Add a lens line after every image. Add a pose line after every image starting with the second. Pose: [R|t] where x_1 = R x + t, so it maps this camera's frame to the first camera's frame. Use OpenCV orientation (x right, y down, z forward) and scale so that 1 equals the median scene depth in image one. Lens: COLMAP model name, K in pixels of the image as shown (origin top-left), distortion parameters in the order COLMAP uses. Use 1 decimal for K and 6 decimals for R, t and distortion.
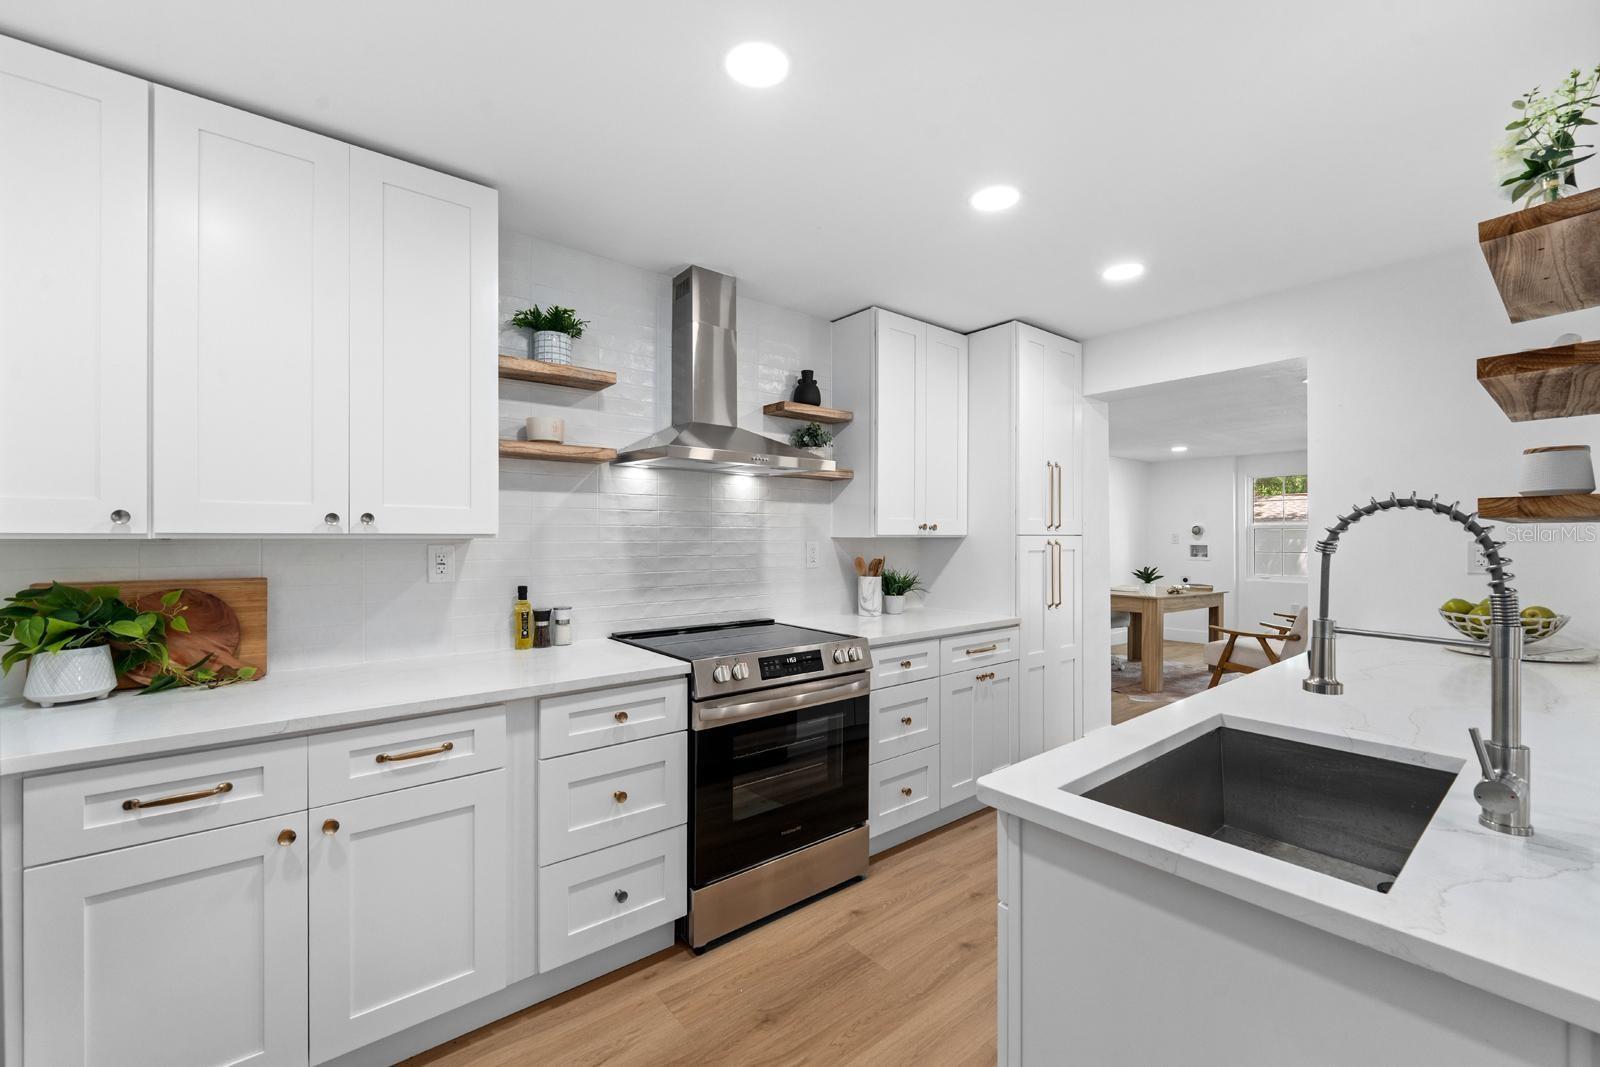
lens RADIAL K [[655.8, 0, 799.9], [0, 655.8, 538.4], [0, 0, 1]] dist [-0.003469, -0.000214]
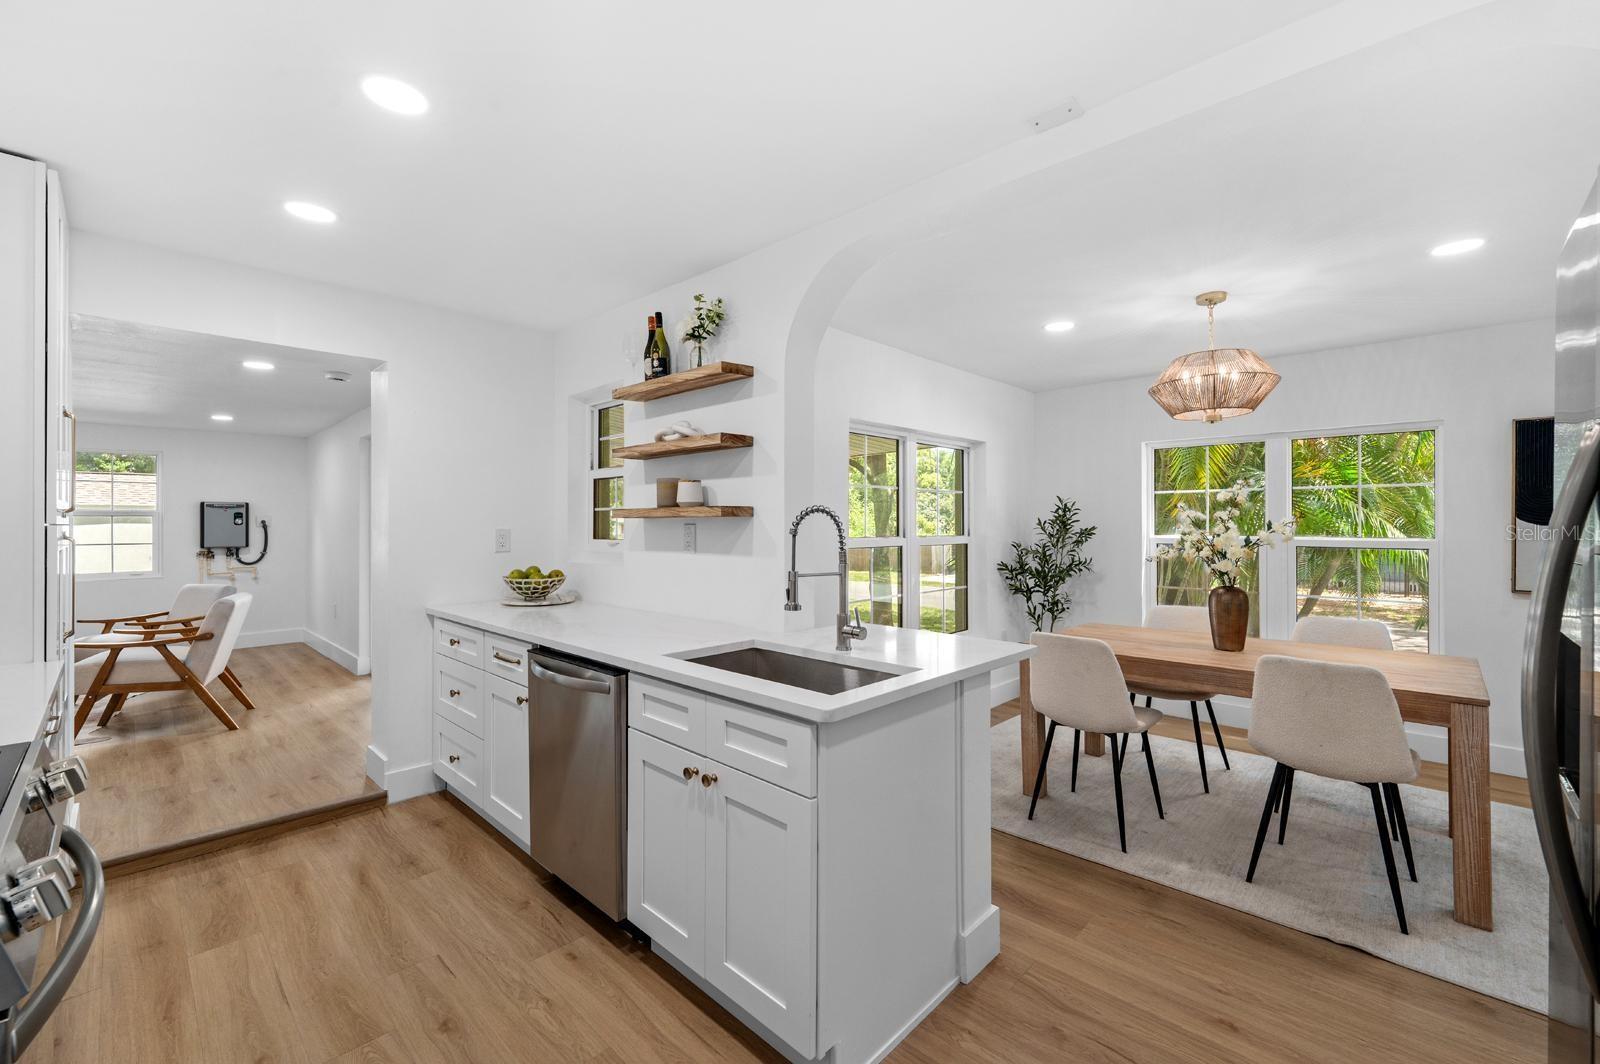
lens RADIAL K [[656.3, 0, 805.0], [0, 656.3, 522.9], [0, 0, 1]] dist [-0.001811, -0.000255]
pose [[-0.125976, 0.000225, 0.992033, -0.476442], [0.004460, 0.999990, 0.000340, -0.004515], [-0.992023, 0.004467, -0.125976, 0.557532]]
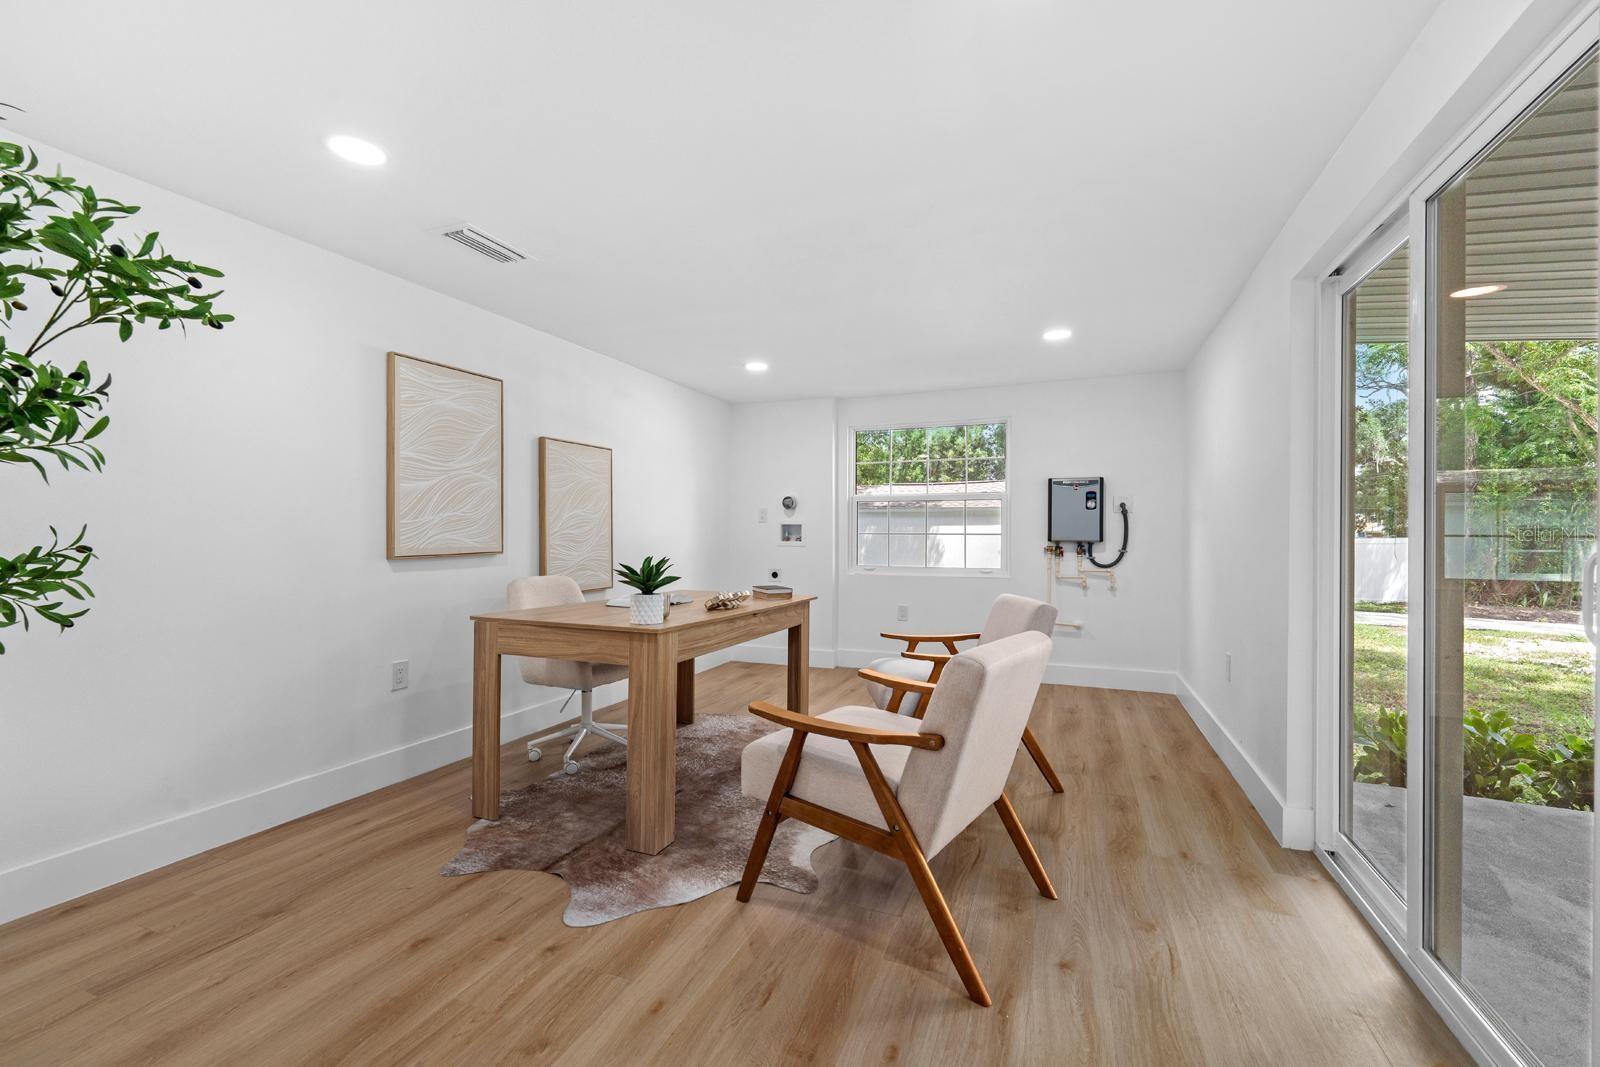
lens RADIAL K [[653.5, 0, 800.0], [0, 653.5, 533.5], [0, 0, 1]] dist [-0.000827, -0.000053]
pose [[0.874909, -0.001144, 0.484286, 0.983655], [0.000706, 0.999999, 0.001087, 0.065767], [-0.484286, -0.000609, 0.874909, 1.369240]]
